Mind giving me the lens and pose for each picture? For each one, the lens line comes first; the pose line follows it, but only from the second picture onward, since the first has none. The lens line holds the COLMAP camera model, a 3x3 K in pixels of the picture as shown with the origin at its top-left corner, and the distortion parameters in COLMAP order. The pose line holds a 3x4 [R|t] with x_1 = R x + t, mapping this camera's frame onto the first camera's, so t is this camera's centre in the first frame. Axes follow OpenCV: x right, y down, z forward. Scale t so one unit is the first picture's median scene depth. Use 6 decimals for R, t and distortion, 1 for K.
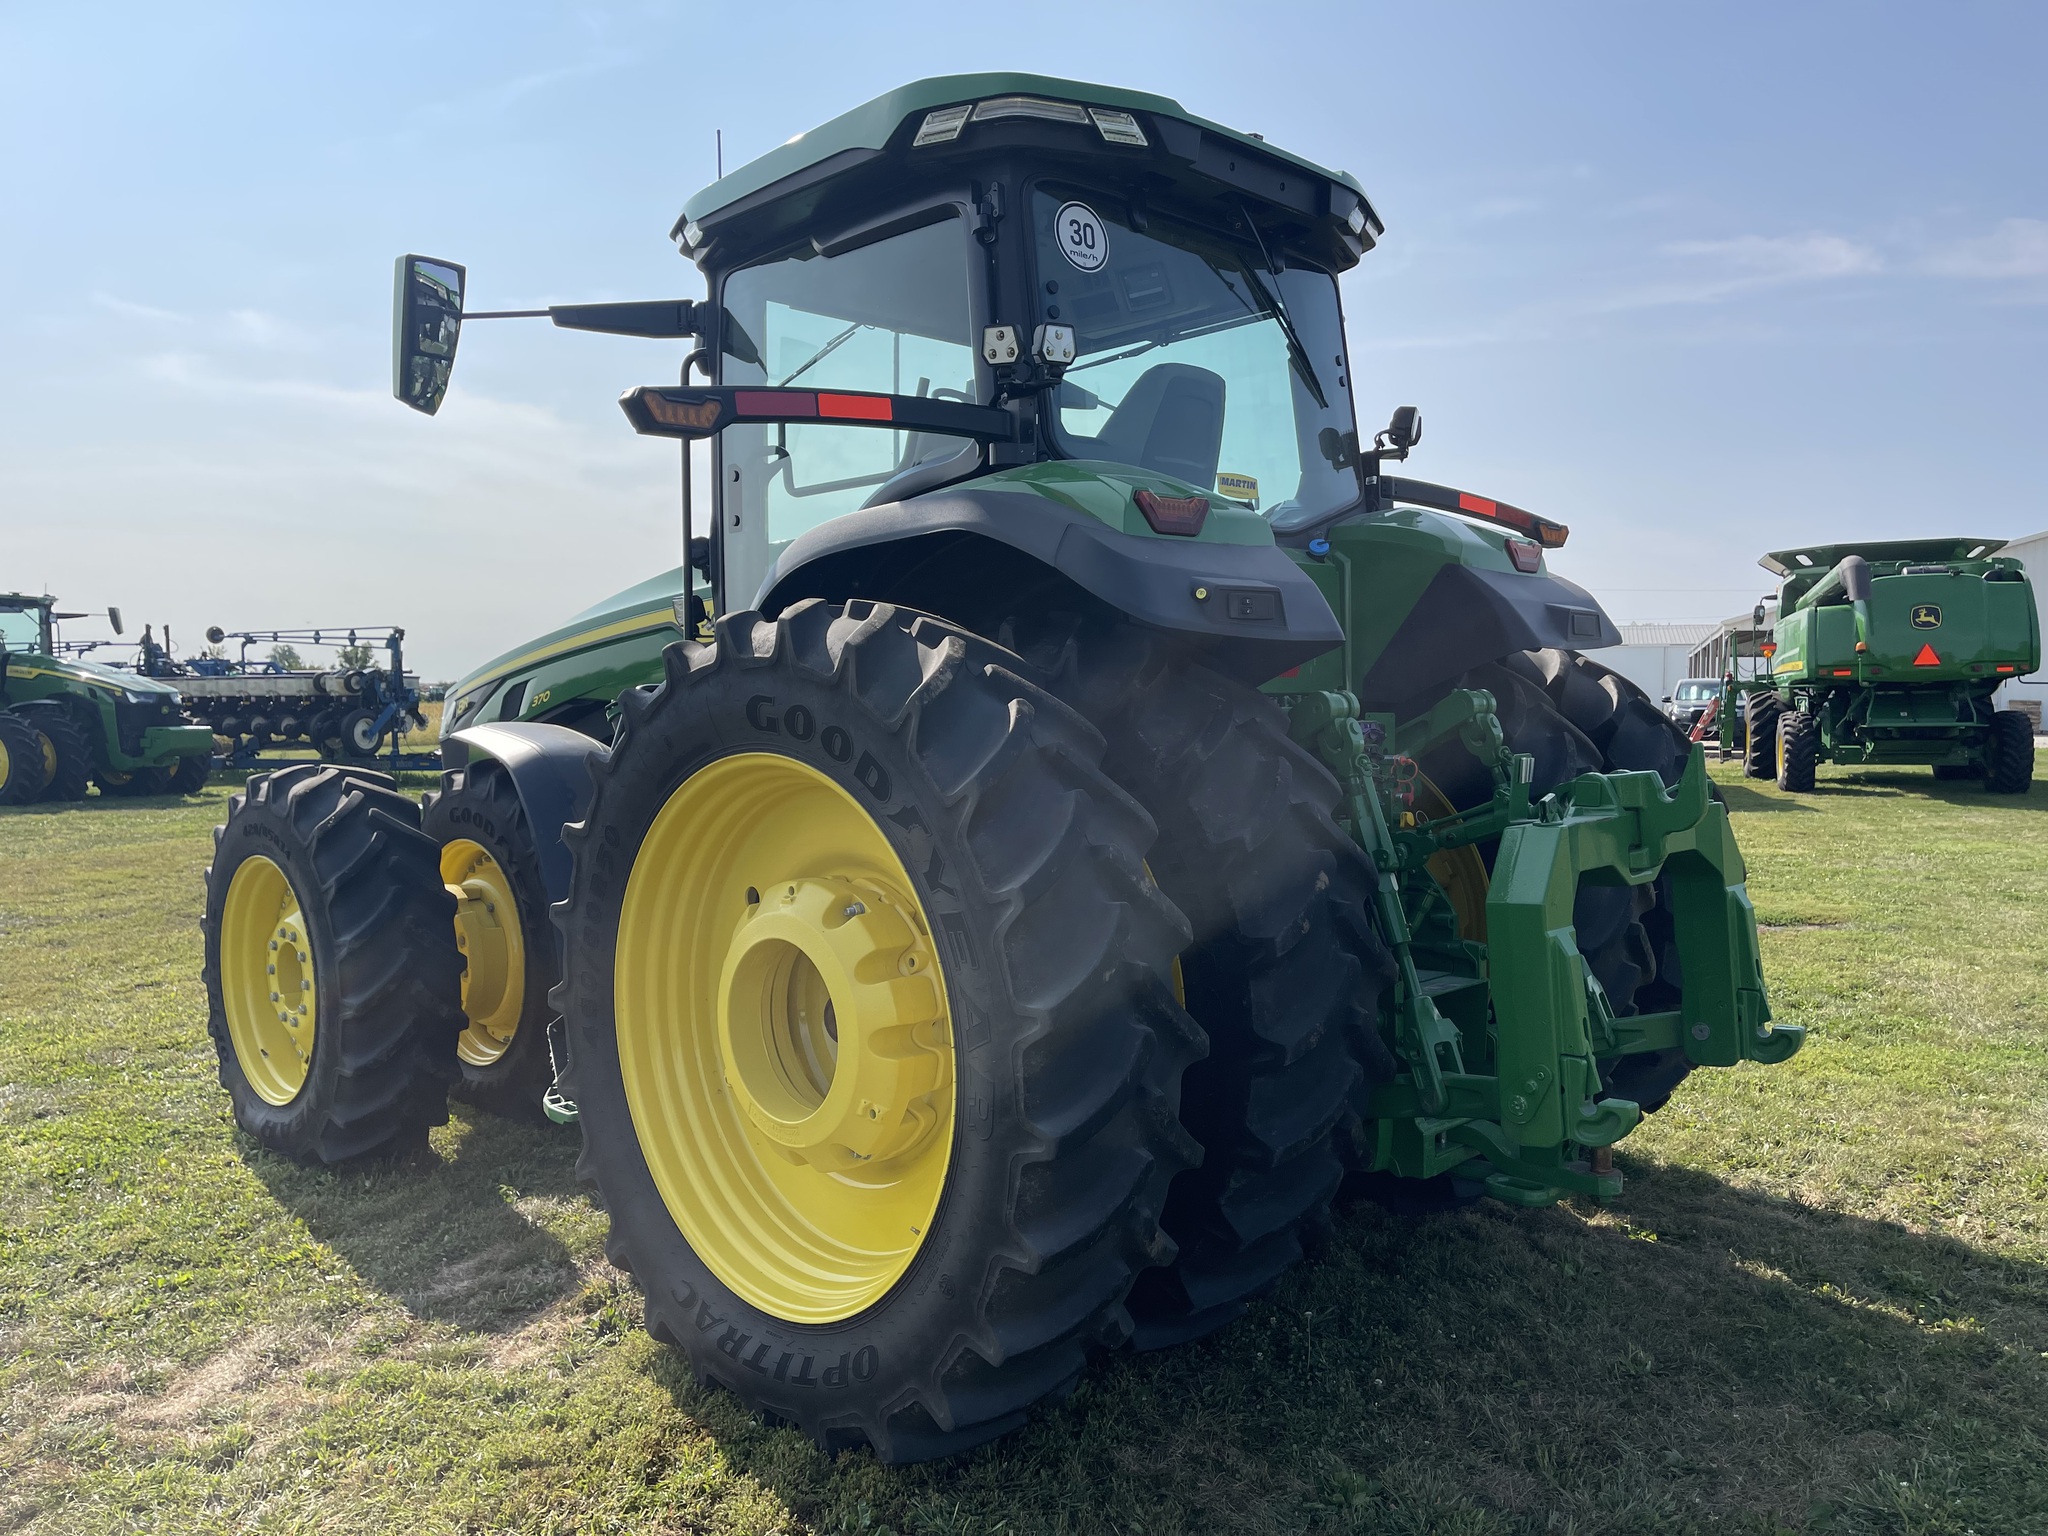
lens RADIAL K [[1565.0, 0, 1042.4], [0, 1565.0, 781.0], [0, 0, 1]] dist [0.085540, -0.128905]
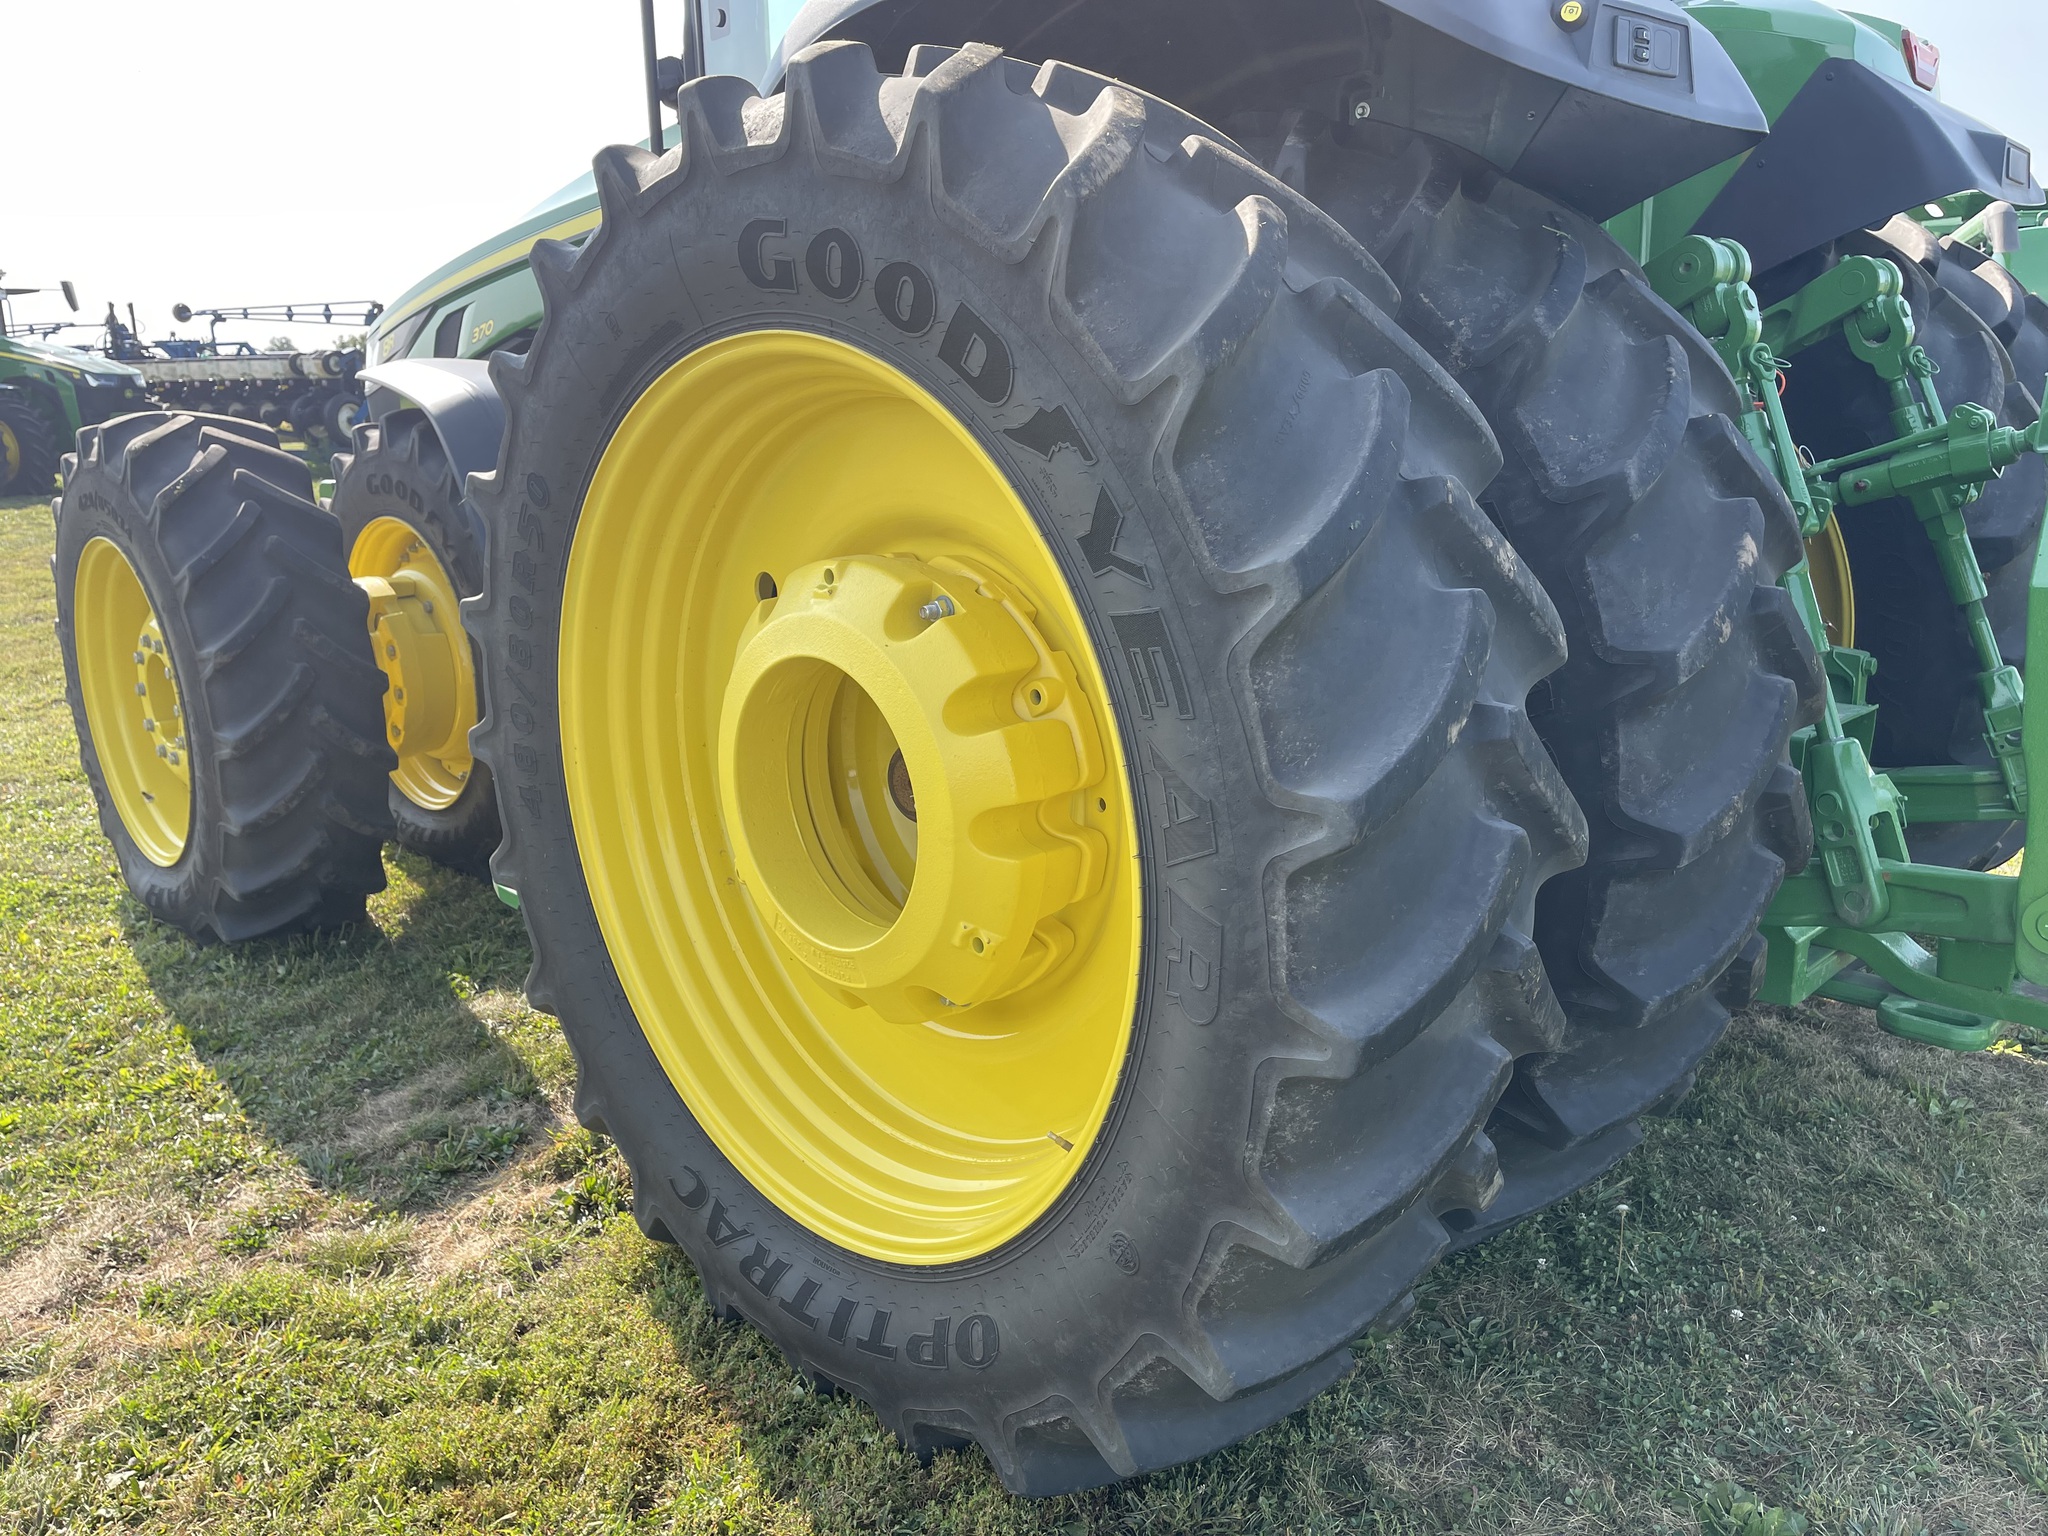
lens RADIAL K [[1565.0, 0, 1042.4], [0, 1565.0, 781.0], [0, 0, 1]] dist [0.085540, -0.128905]
pose [[0.999875, -0.003974, -0.015287, -0.067364], [0.006789, 0.981994, 0.188791, 0.032987], [0.014262, -0.188871, 0.981898, 0.385434]]
